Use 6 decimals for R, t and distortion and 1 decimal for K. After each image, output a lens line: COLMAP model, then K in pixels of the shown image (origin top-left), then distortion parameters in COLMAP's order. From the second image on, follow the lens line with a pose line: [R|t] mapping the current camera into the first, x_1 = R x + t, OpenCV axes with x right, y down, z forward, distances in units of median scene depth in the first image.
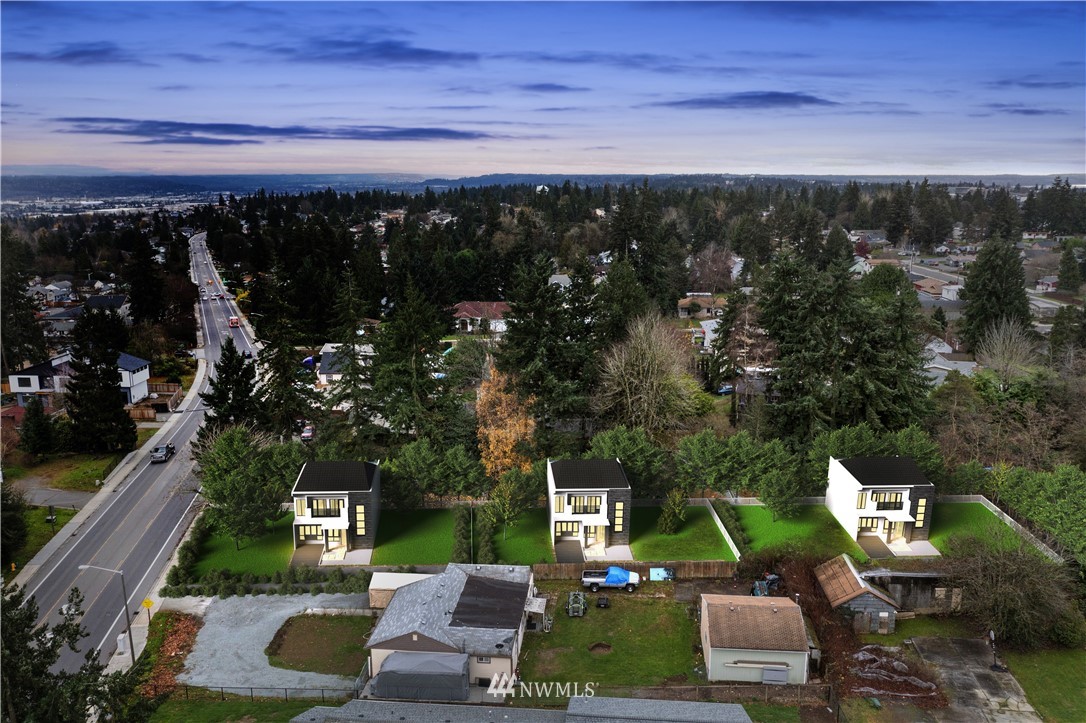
lens RADIAL K [[862.5, 0, 540.3], [0, 862.5, 349.2], [0, 0, 1]] dist [-0.006116, -0.000914]
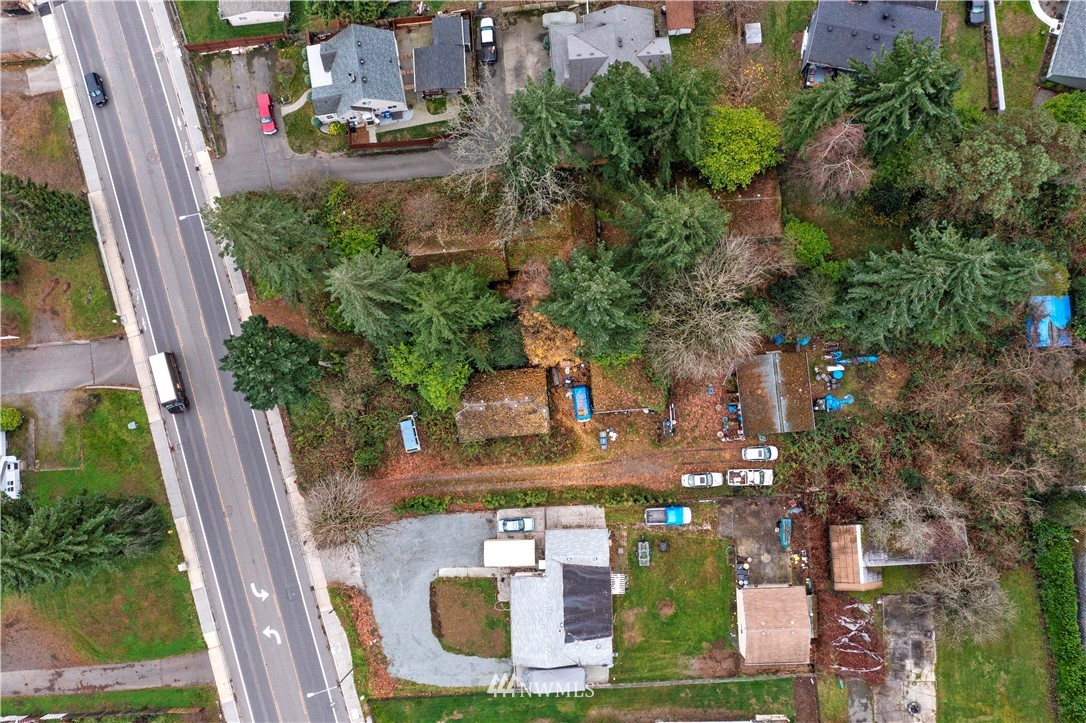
lens RADIAL K [[862.5, 0, 540.3], [0, 862.5, 349.2], [0, 0, 1]] dist [-0.006116, -0.000914]
pose [[0.991730, -0.128220, -0.005674, -0.069071], [0.042393, 0.285521, 0.957434, -1.072539], [-0.121142, -0.949756, 0.288595, 0.945071]]
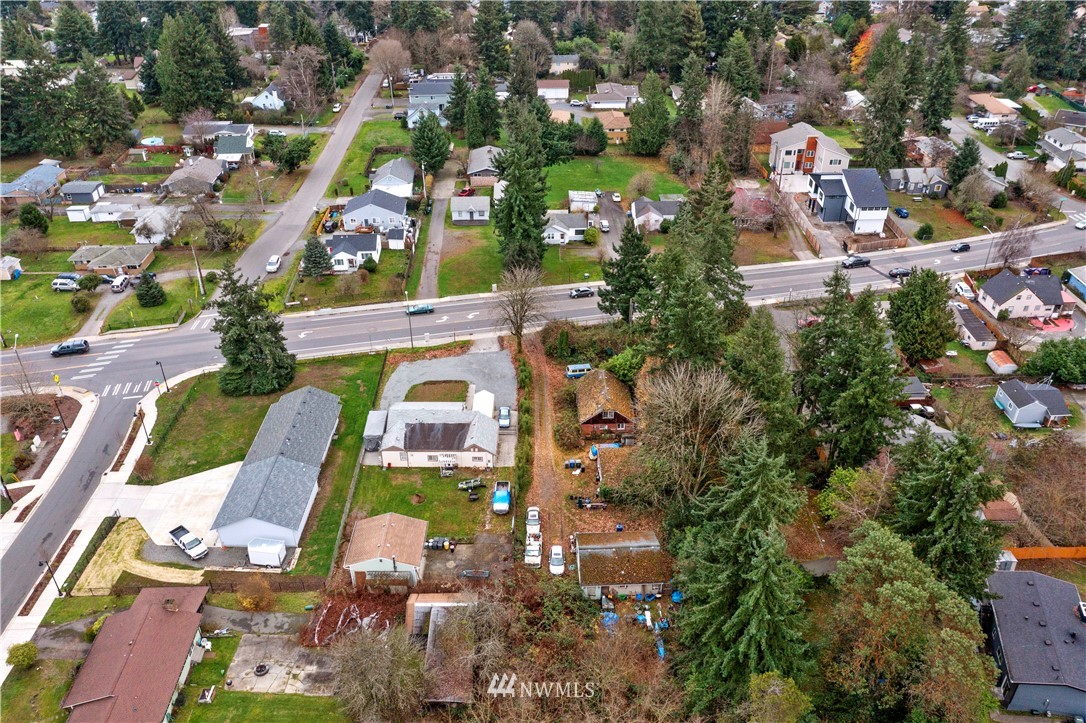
lens RADIAL K [[862.5, 0, 540.3], [0, 862.5, 349.2], [0, 0, 1]] dist [-0.006116, -0.000914]
pose [[0.080973, 0.523333, -0.848272, 1.168562], [-0.181812, 0.844543, 0.503678, -0.649122], [0.979994, 0.113441, 0.163534, 0.863677]]
